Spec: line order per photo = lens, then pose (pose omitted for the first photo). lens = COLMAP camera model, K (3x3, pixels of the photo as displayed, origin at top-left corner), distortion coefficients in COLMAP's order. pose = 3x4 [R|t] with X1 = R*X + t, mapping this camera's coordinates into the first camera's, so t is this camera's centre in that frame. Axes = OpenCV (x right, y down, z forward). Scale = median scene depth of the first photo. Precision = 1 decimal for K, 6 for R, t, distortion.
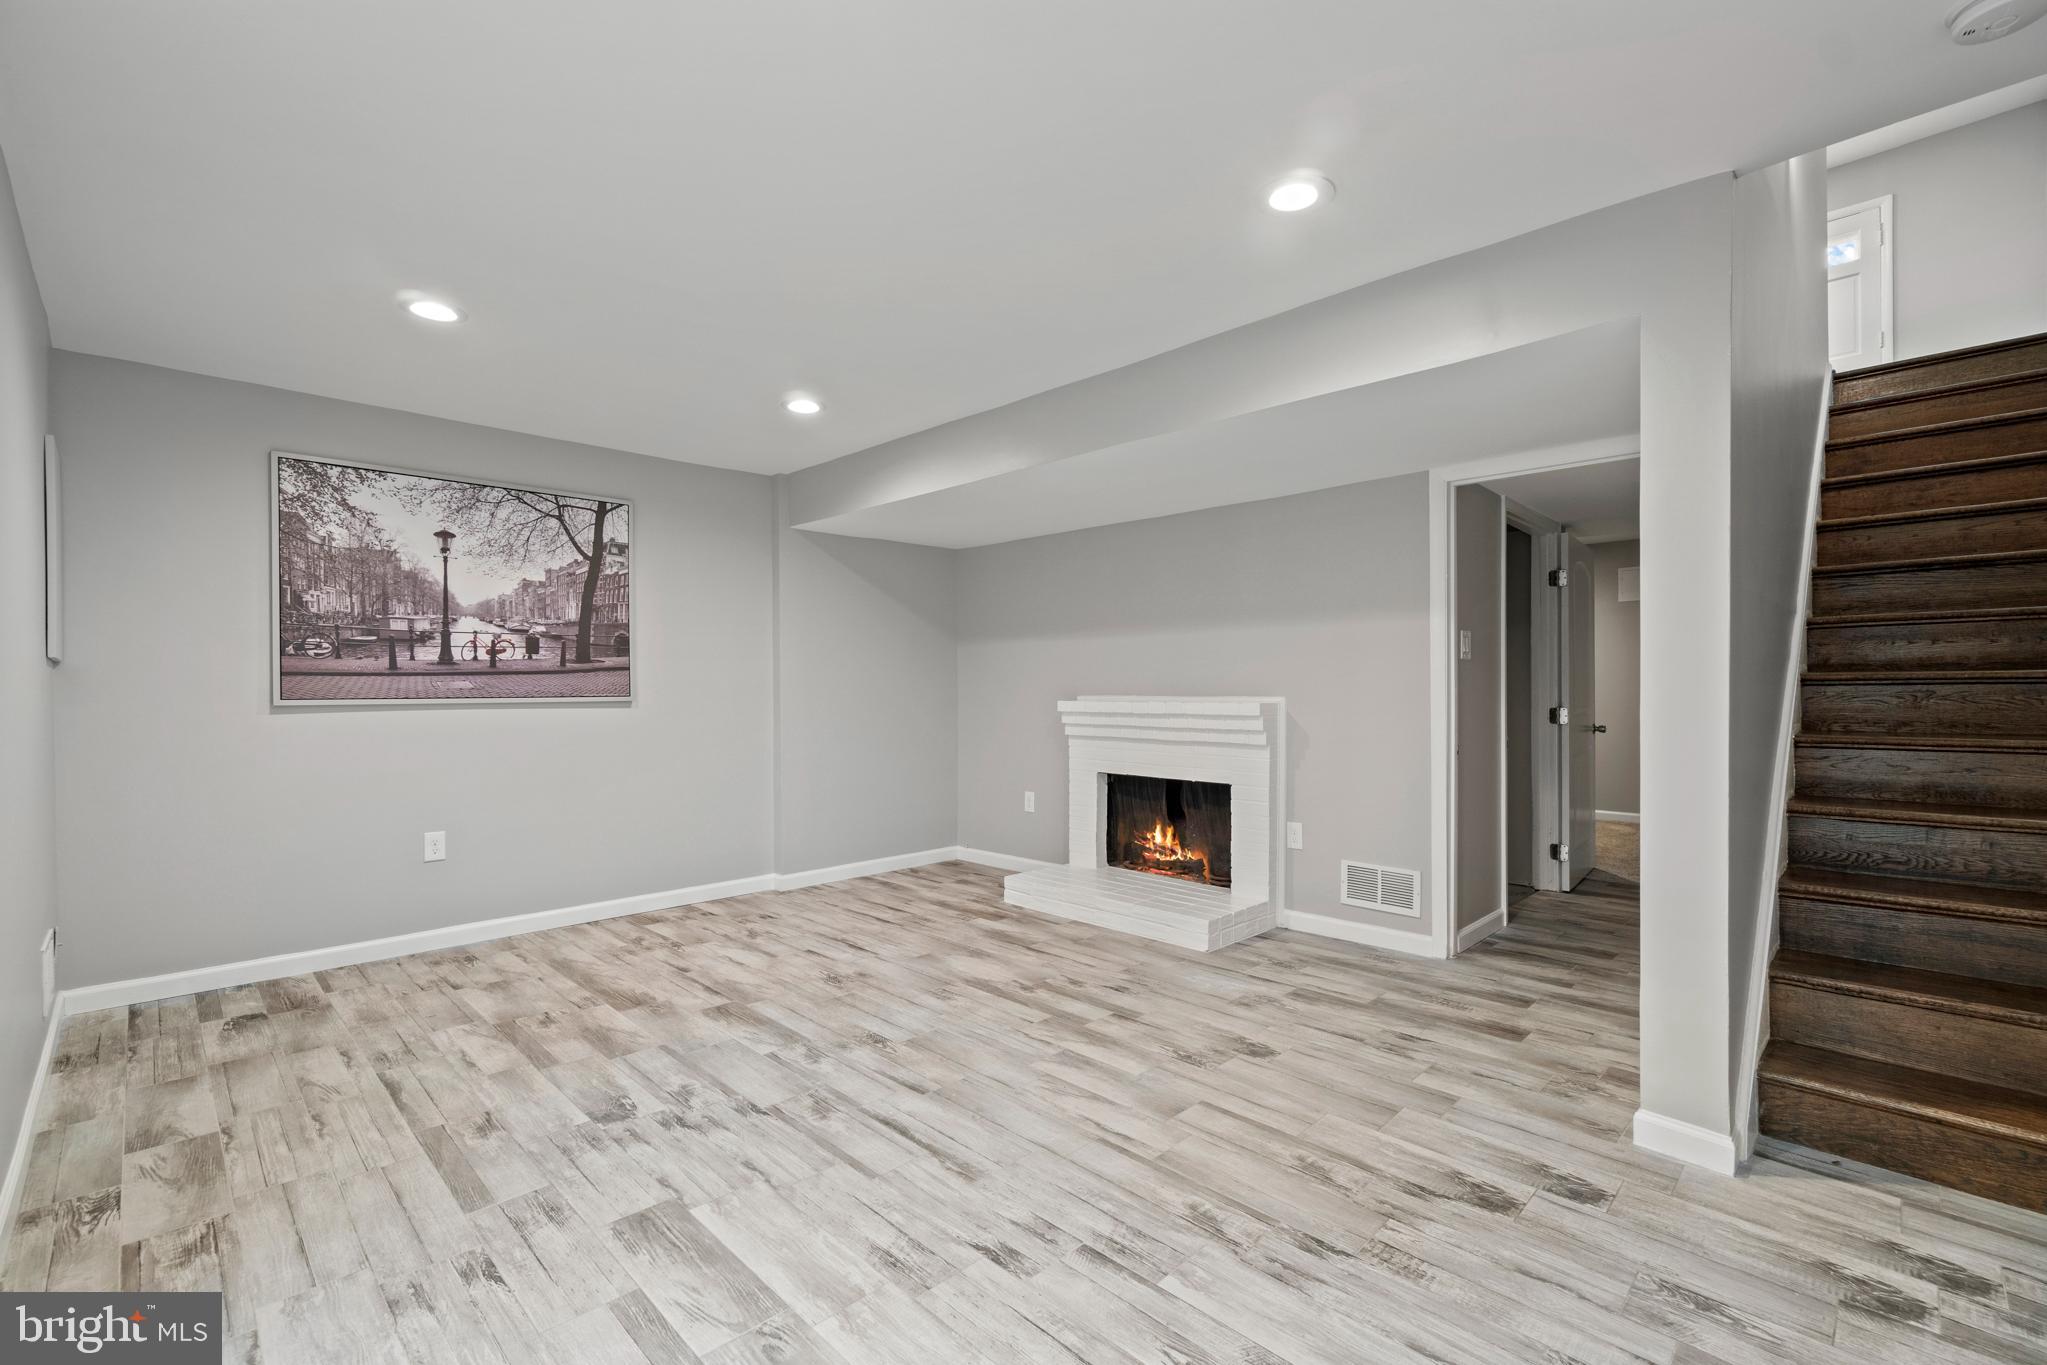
lens RADIAL K [[894.2, 0, 1017.2], [0, 894.2, 708.3], [0, 0, 1]] dist [-0.001076, -0.000217]
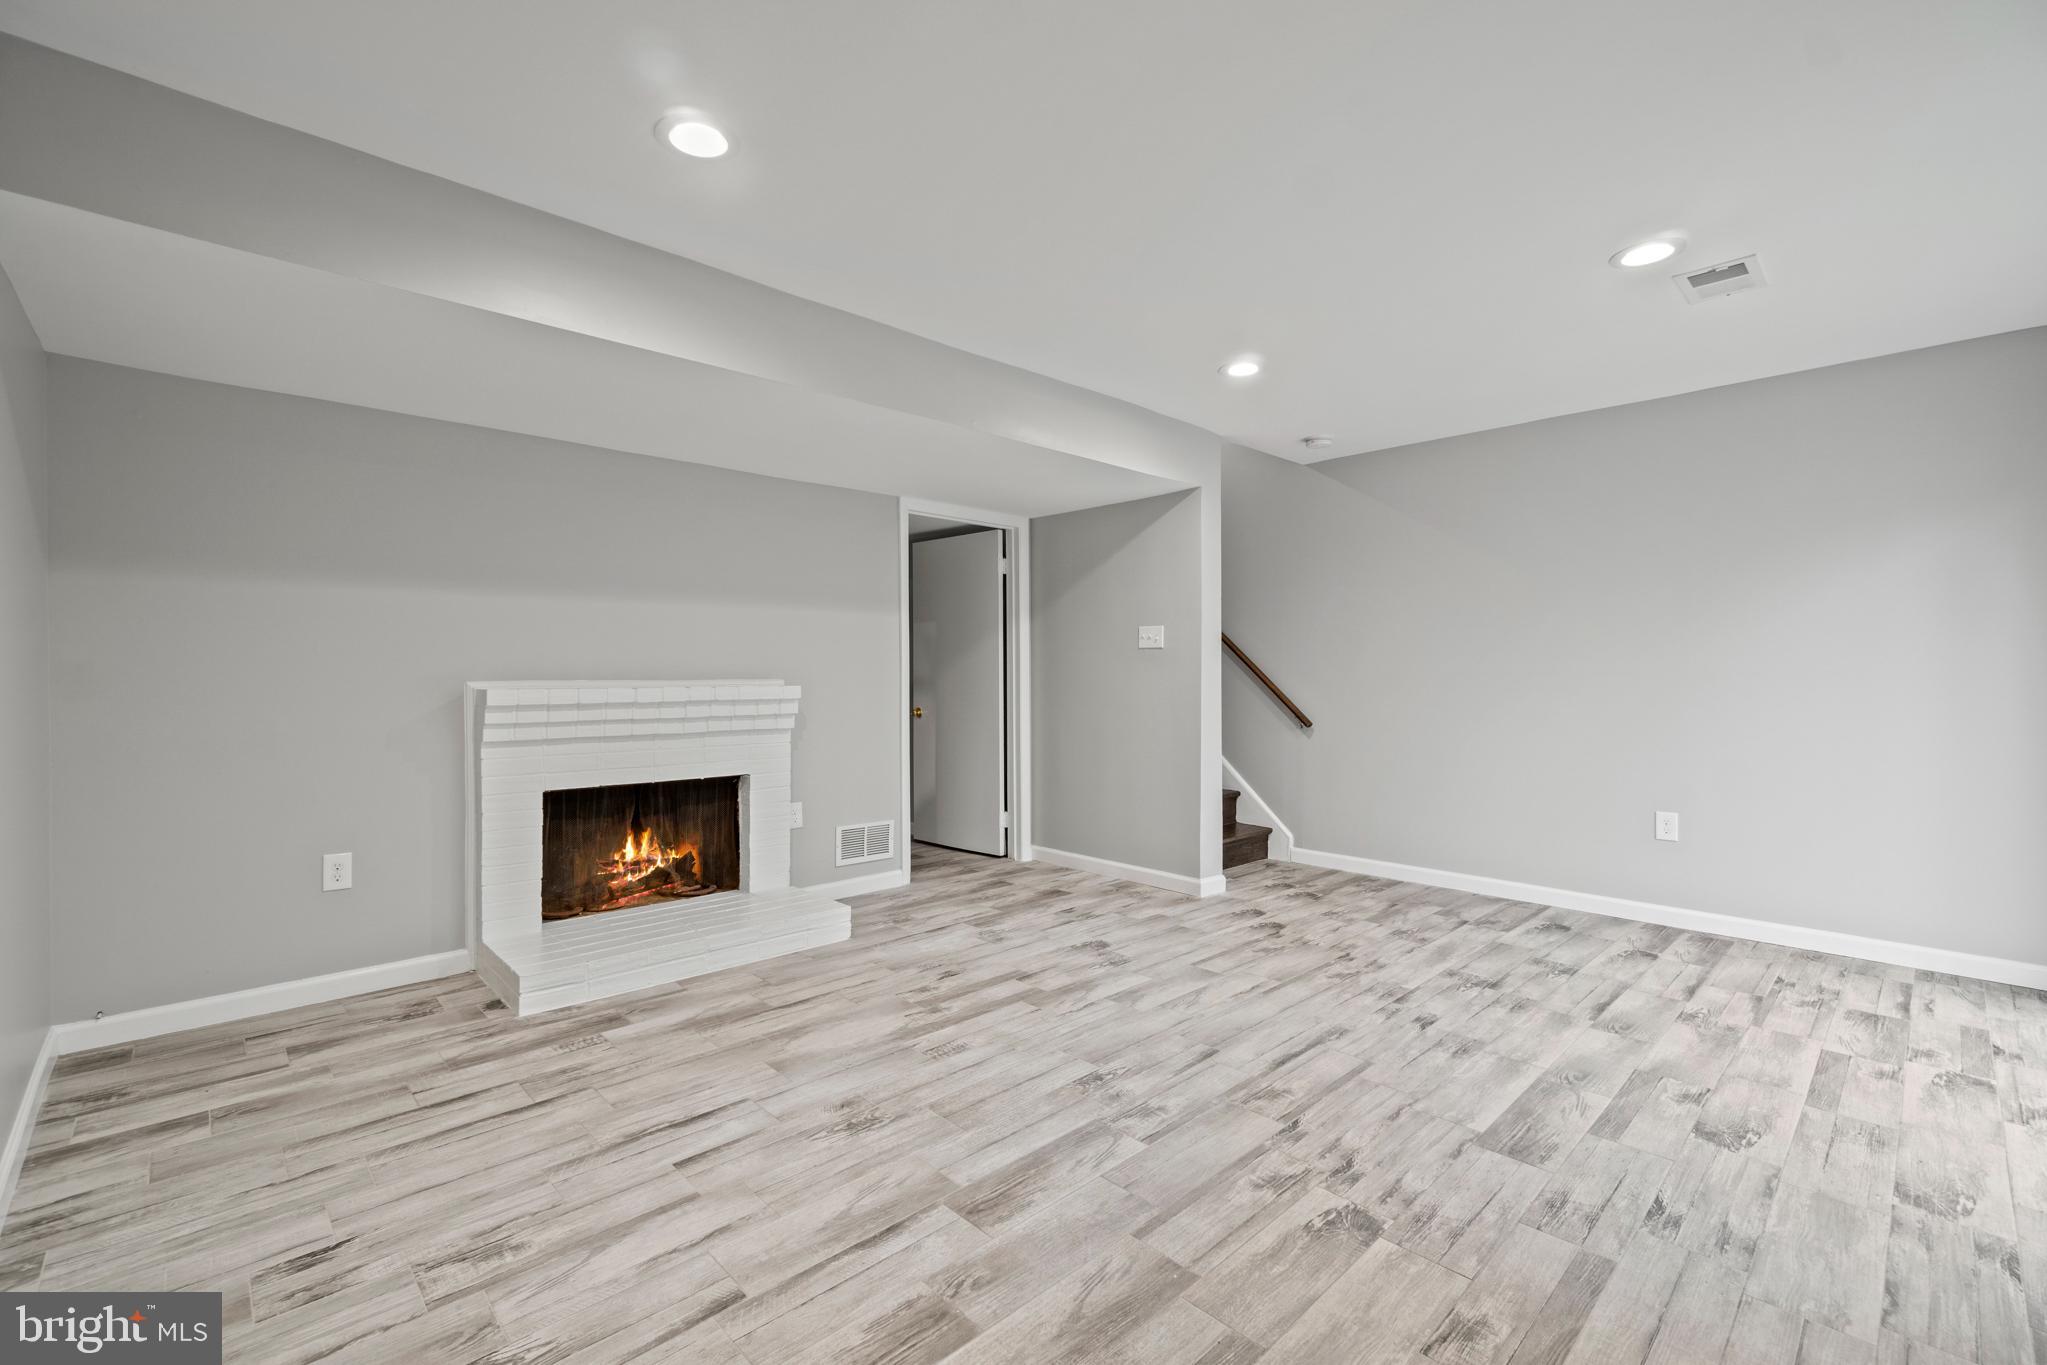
lens RADIAL K [[879.9, 0, 1021.1], [0, 879.9, 636.3], [0, 0, 1]] dist [-0.003053, 0.000467]
pose [[0.016022, 0.044487, 0.998881, -1.007233], [0.021949, 0.998753, -0.044833, -0.016461], [-0.999631, 0.022643, 0.015025, 1.034704]]
